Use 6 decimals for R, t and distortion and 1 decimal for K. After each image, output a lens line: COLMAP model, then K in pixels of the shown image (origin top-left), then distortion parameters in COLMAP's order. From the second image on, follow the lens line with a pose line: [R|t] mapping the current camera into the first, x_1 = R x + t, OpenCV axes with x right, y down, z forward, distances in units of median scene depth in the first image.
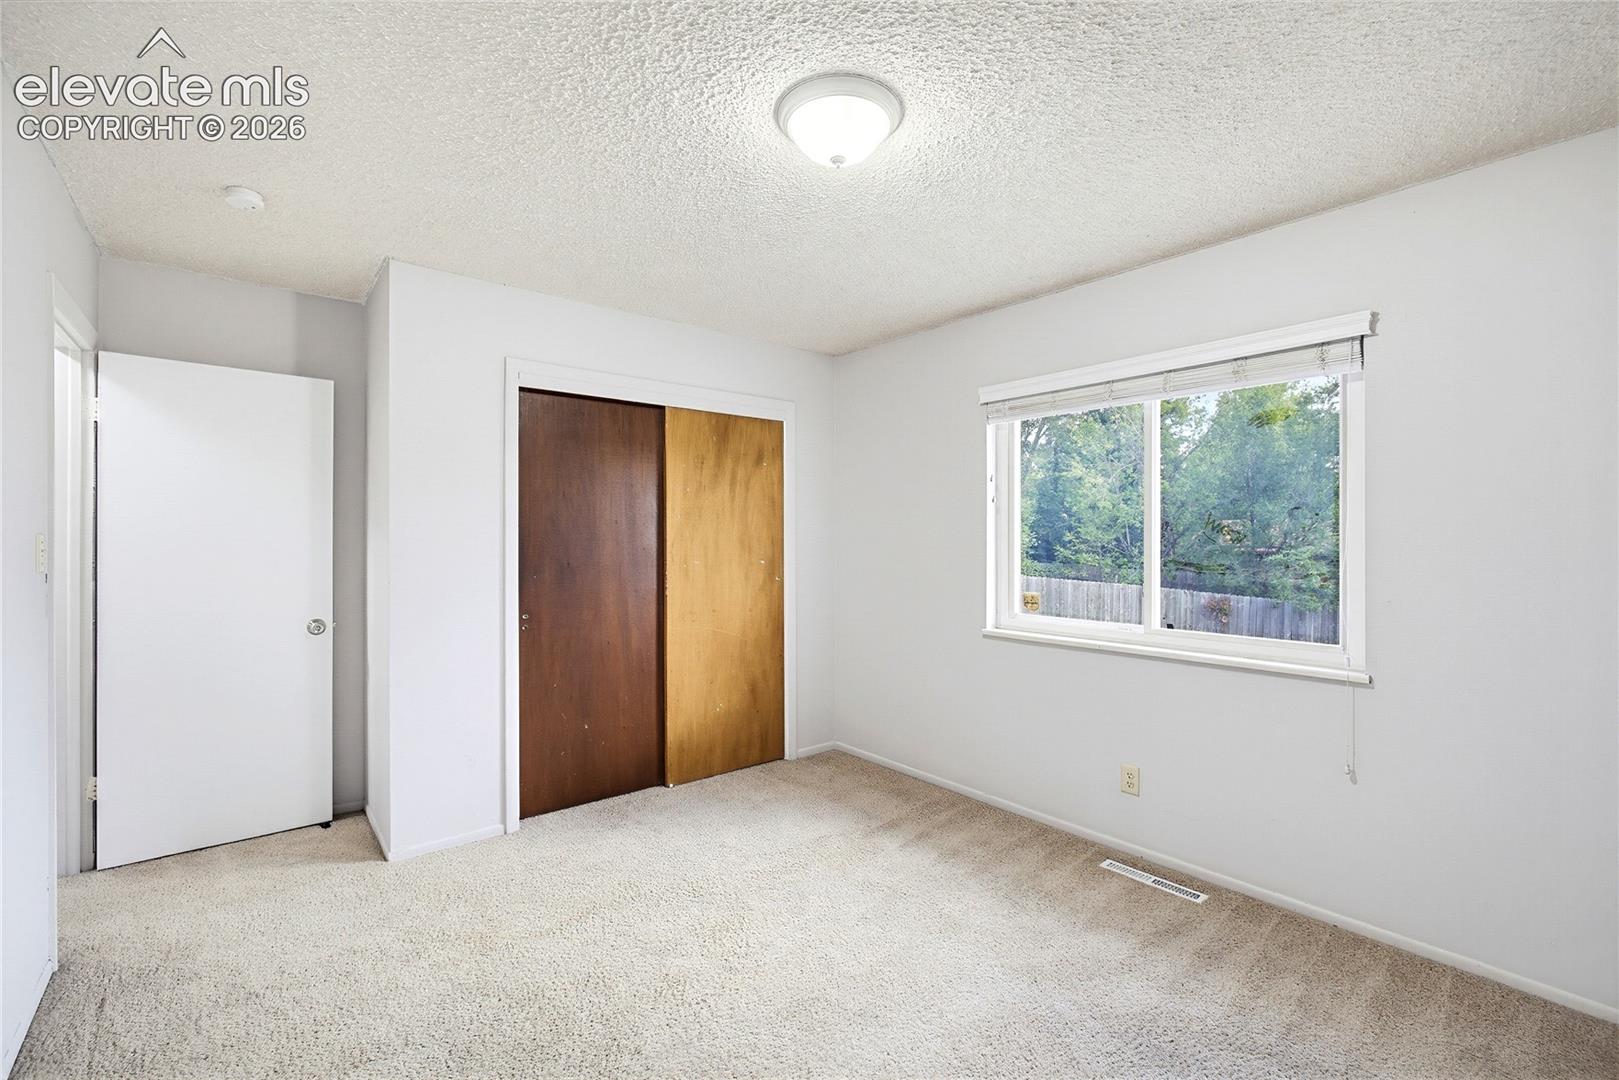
lens RADIAL K [[691.1, 0, 801.7], [0, 691.1, 534.4], [0, 0, 1]] dist [-0.000688, 0.000140]
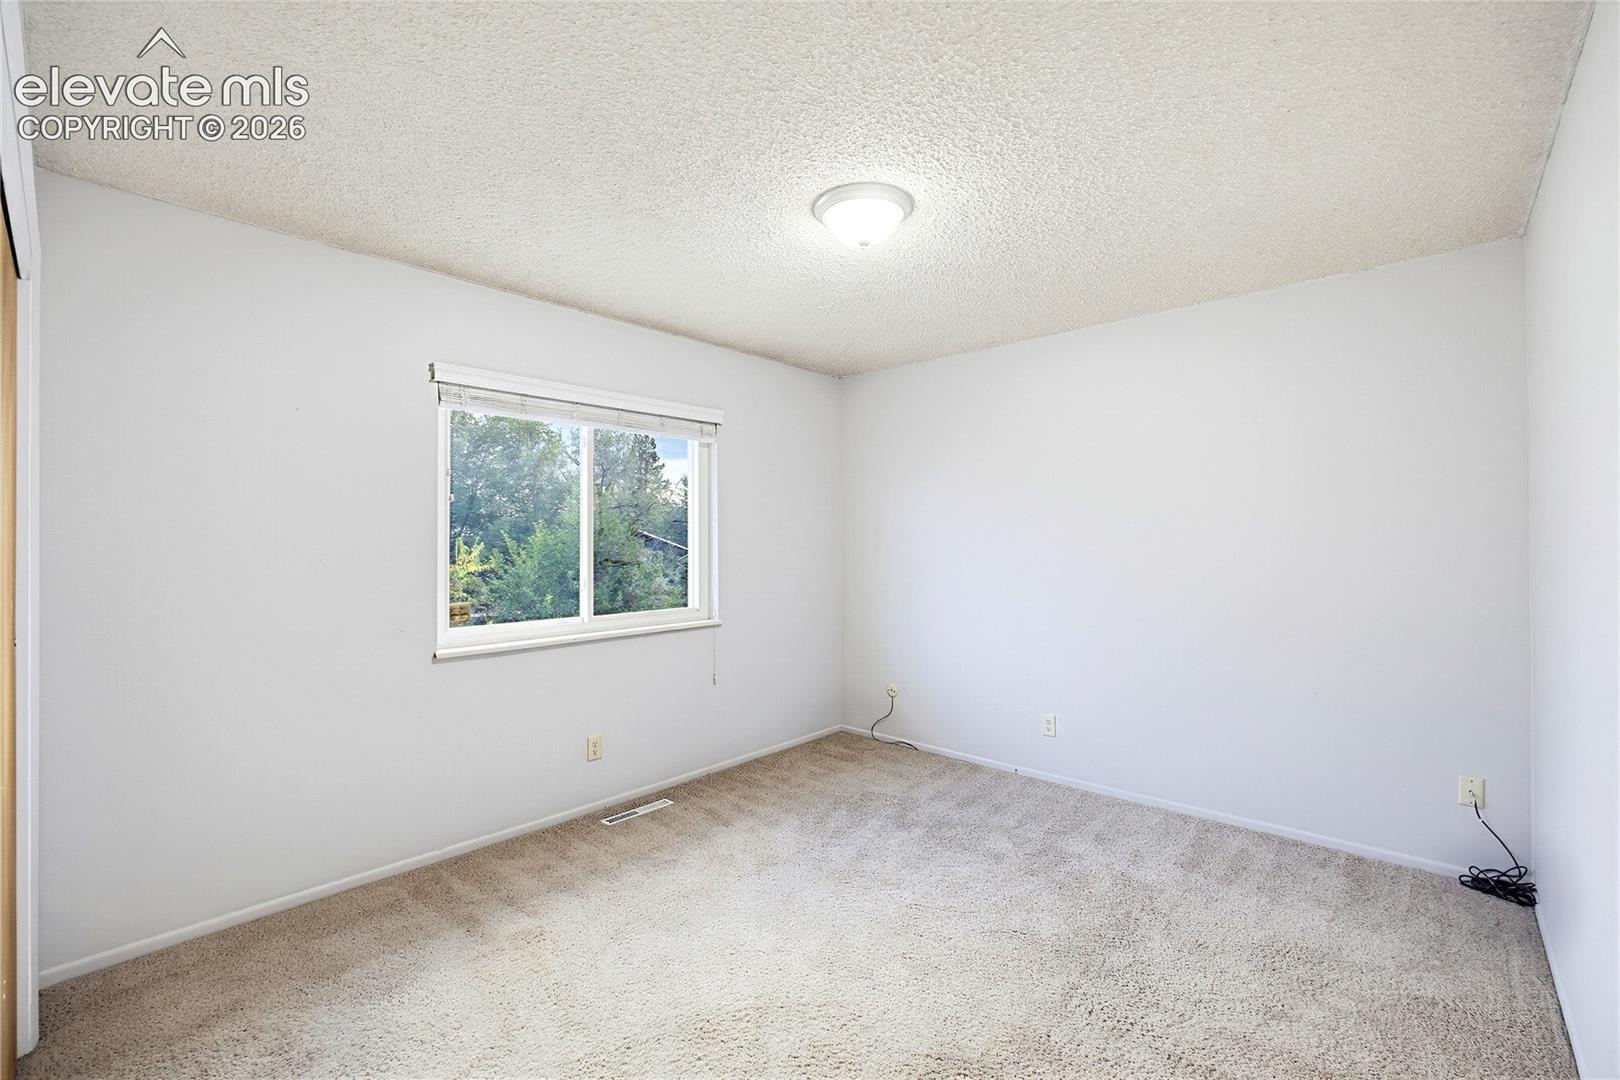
lens RADIAL K [[691.6, 0, 808.8], [0, 691.6, 540.8], [0, 0, 1]] dist [-0.000688, 0.000140]
pose [[-0.140300, 0.002741, 0.990105, -0.742457], [0.002409, 0.999994, -0.002427, 0.007178], [-0.990106, 0.002044, -0.140305, 0.809372]]
